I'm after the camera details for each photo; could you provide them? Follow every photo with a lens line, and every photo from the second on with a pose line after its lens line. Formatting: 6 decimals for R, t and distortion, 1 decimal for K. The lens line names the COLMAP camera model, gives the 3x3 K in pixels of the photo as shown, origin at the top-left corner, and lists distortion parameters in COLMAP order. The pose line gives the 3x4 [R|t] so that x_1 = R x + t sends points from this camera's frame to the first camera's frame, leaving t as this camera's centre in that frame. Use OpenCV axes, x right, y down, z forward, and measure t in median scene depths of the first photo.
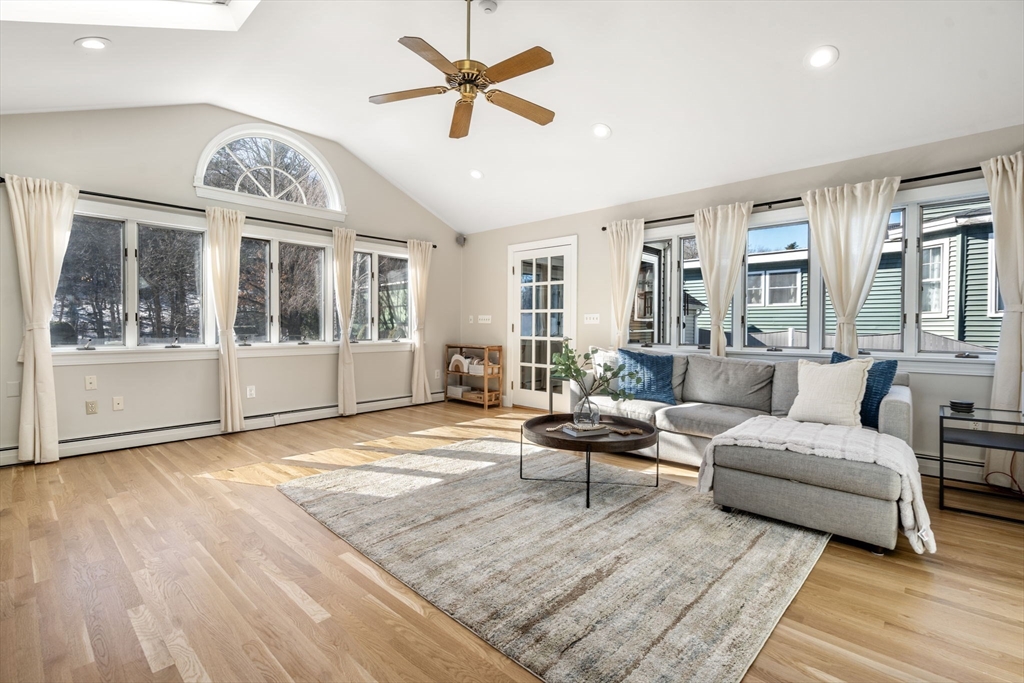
lens RADIAL K [[467.8, 0, 512.0], [0, 467.8, 341.5], [0, 0, 1]] dist [0.001378, 0.000070]
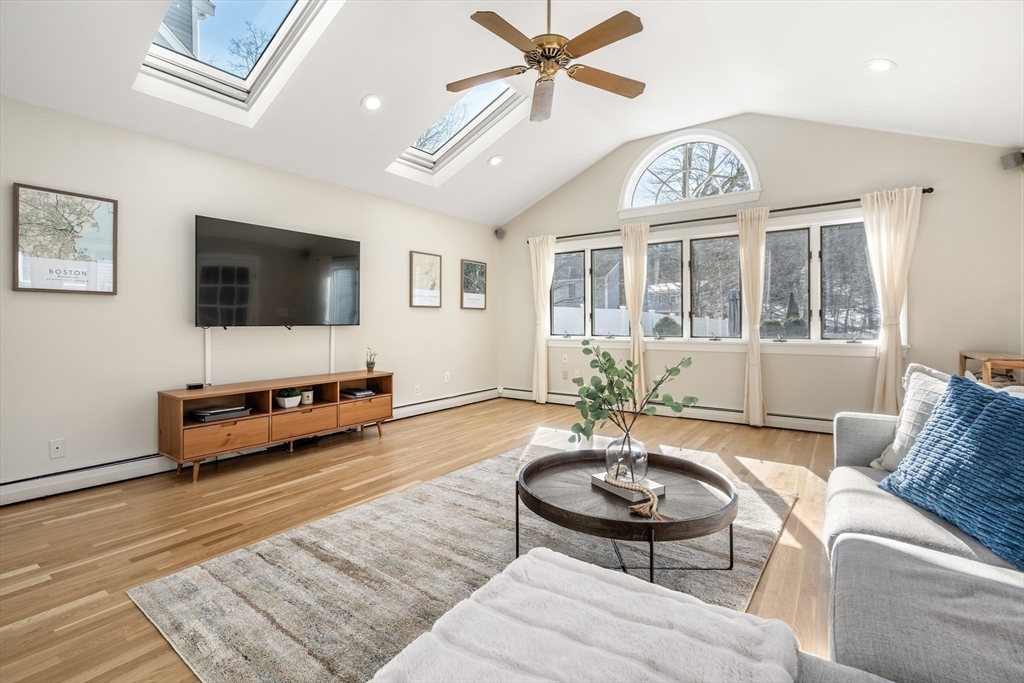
lens RADIAL K [[468.3, 0, 510.8], [0, 468.3, 329.7], [0, 0, 1]] dist [-0.032389, 0.000048]
pose [[0.129779, 0.007708, -0.991513, 0.439107], [-0.023621, 0.999710, 0.004680, -0.007927], [0.991262, 0.022814, 0.129923, 0.440035]]
